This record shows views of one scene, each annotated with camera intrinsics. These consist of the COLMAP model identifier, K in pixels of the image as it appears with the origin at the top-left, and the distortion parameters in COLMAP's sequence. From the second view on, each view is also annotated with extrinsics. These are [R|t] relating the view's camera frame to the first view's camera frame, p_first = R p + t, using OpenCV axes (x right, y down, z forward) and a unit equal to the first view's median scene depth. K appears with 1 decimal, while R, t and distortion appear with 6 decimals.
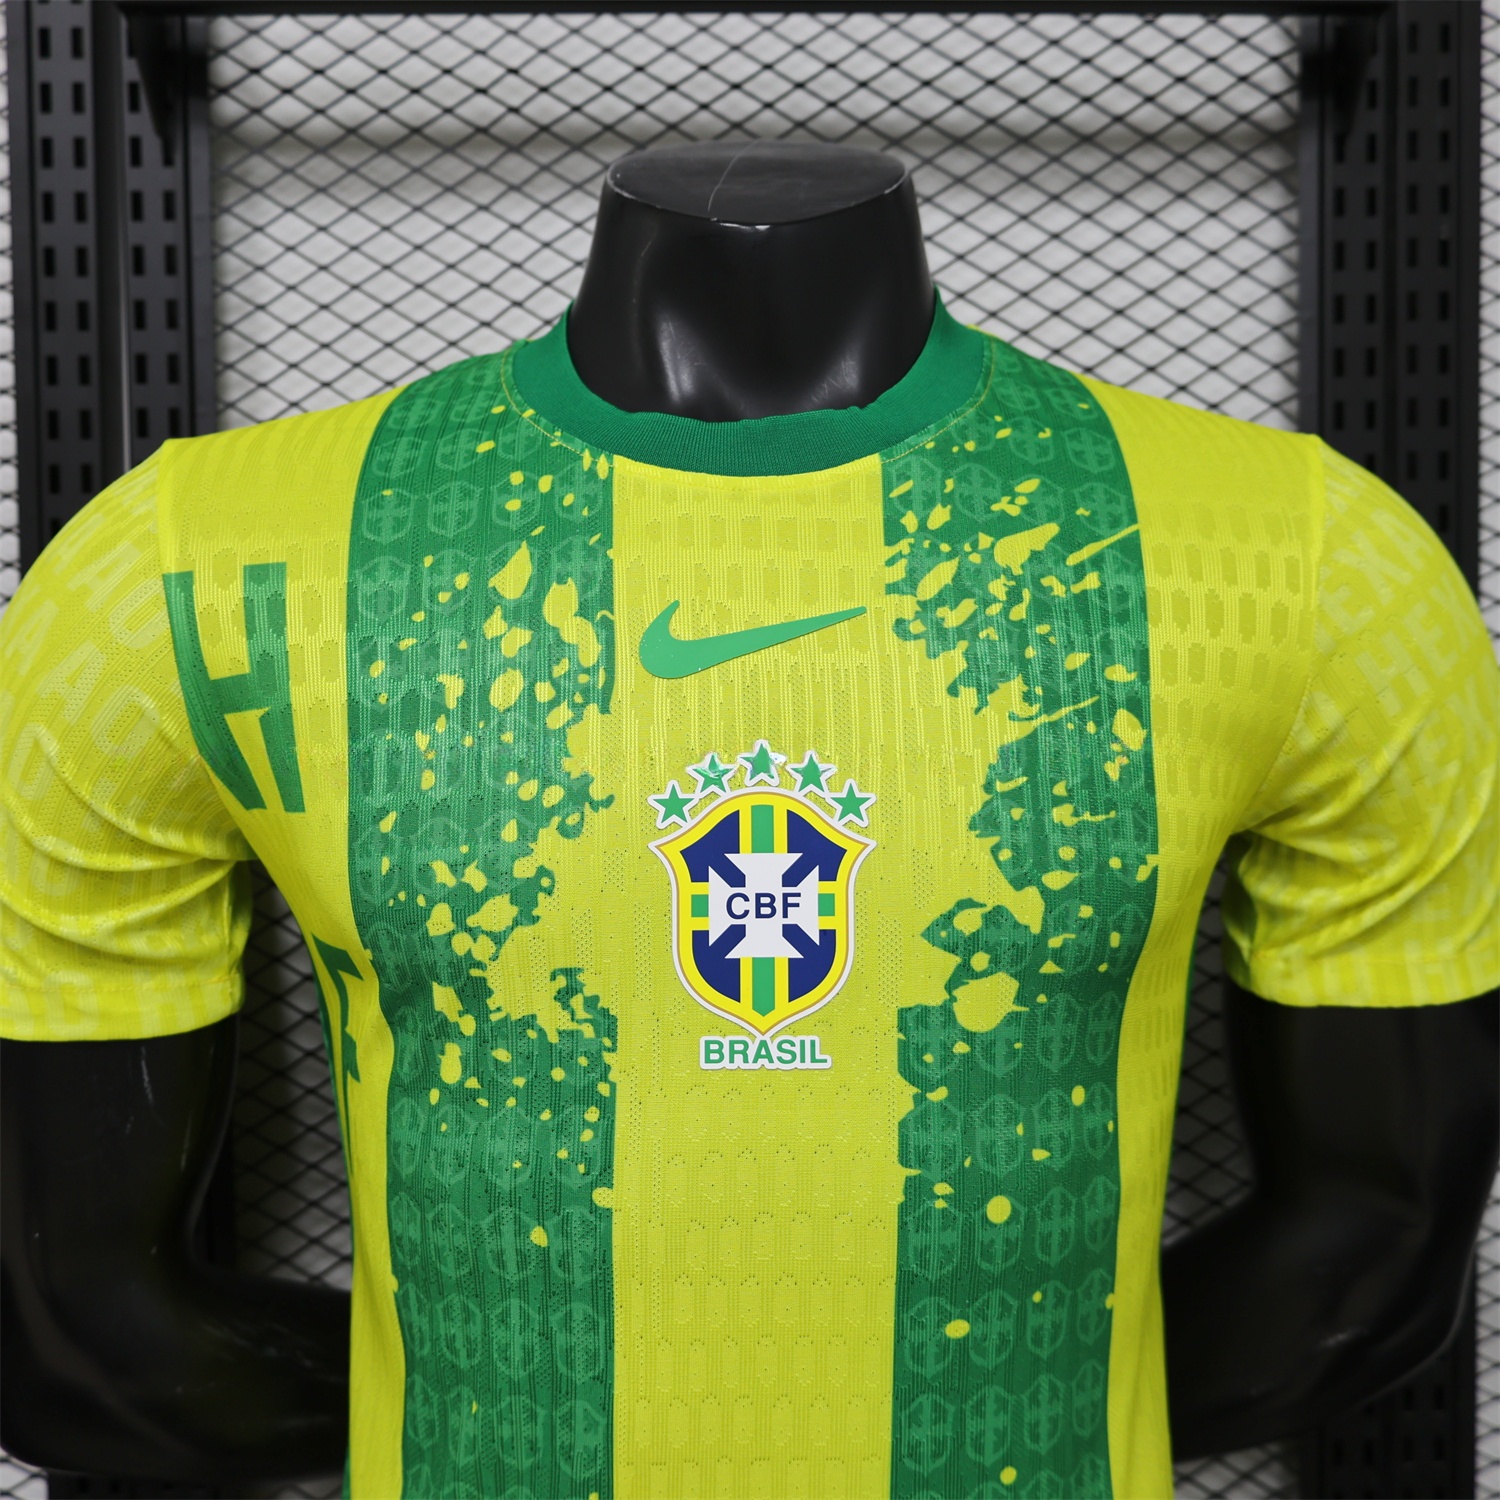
lens RADIAL K [[1541.1, 0, 750.0], [0, 1541.1, 750.0], [0, 0, 1]] dist [-0.007108, 0.029652]
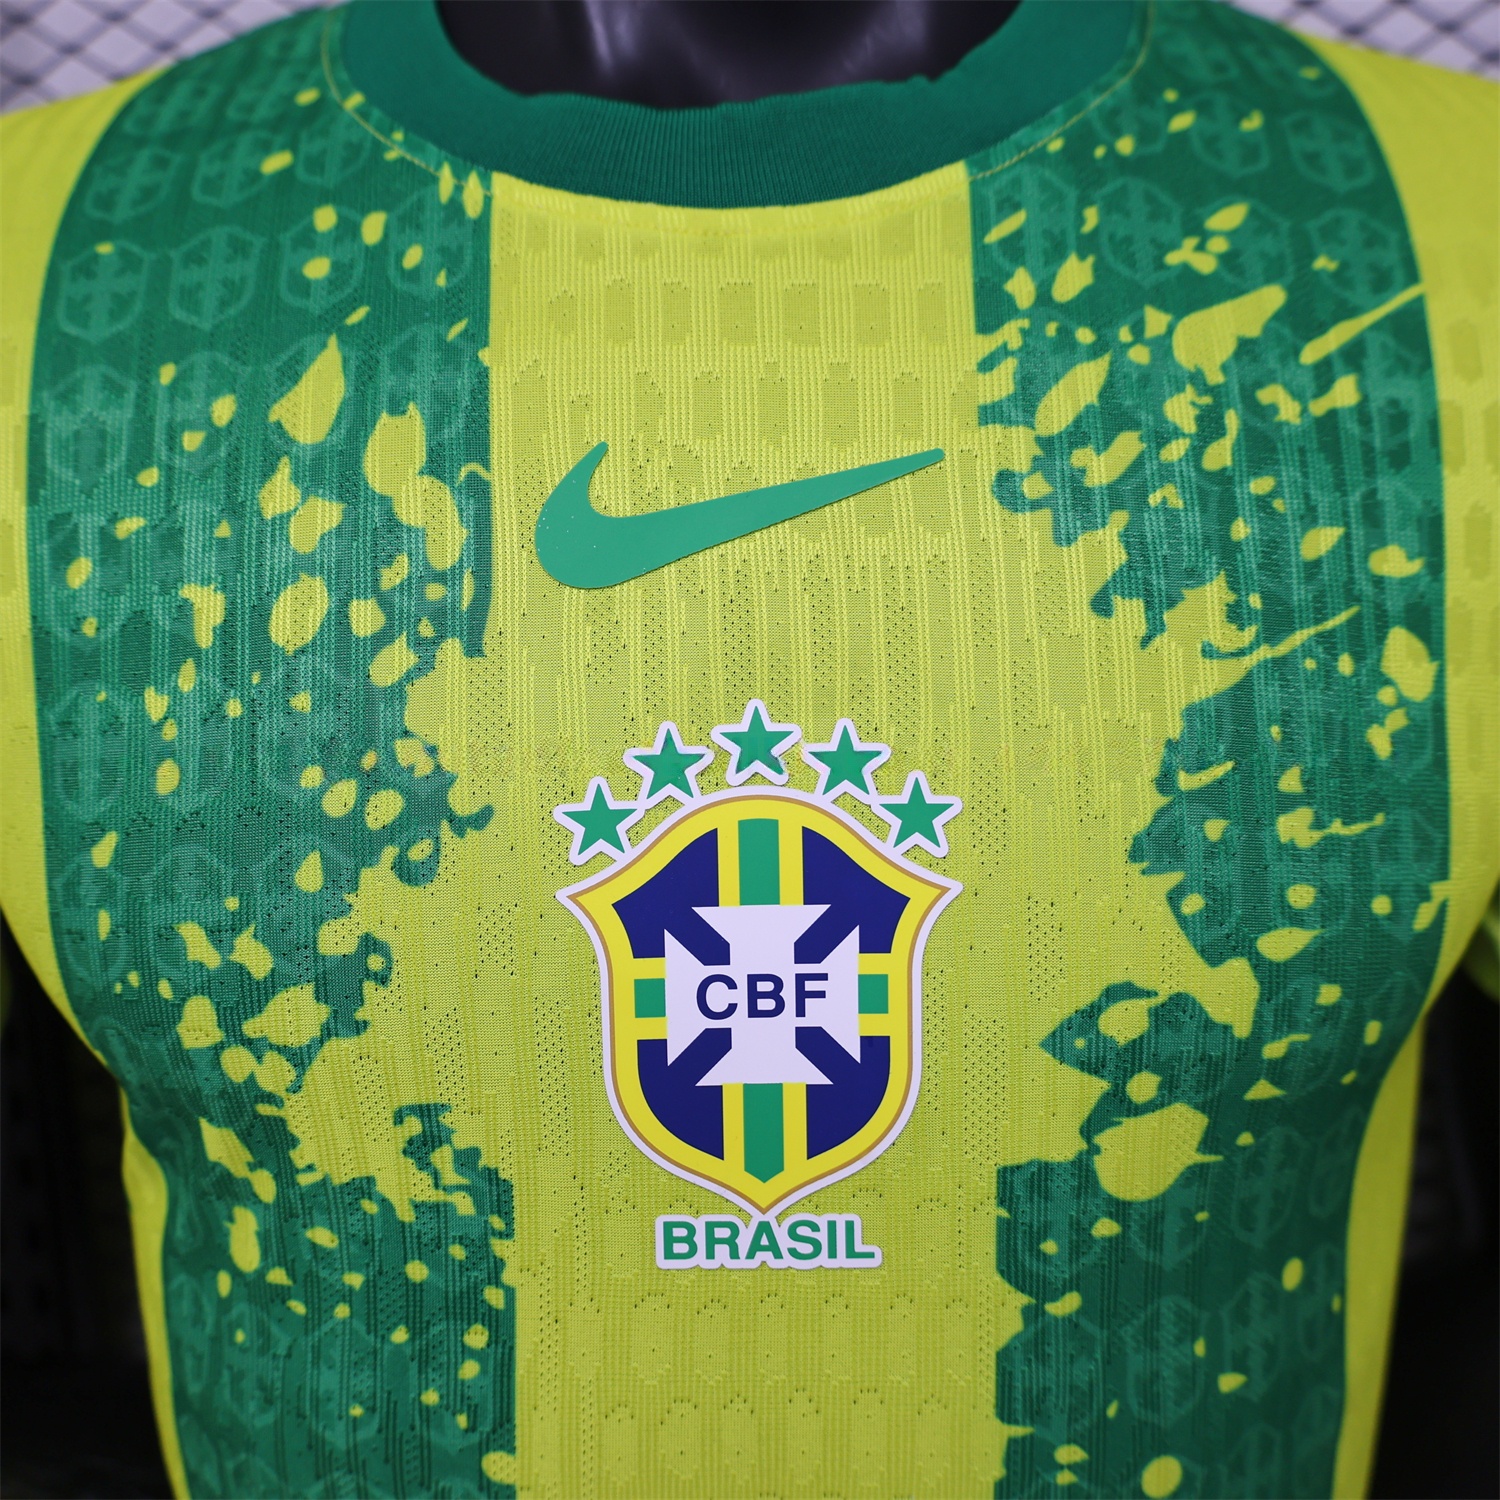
lens RADIAL K [[1541.1, 0, 750.0], [0, 1541.1, 750.0], [0, 0, 1]] dist [-0.007108, 0.029652]
pose [[0.999705, -0.009466, -0.022362, 0.017485], [0.012878, 0.987399, 0.157724, -0.076359], [0.020588, -0.157965, 0.987230, 0.445091]]
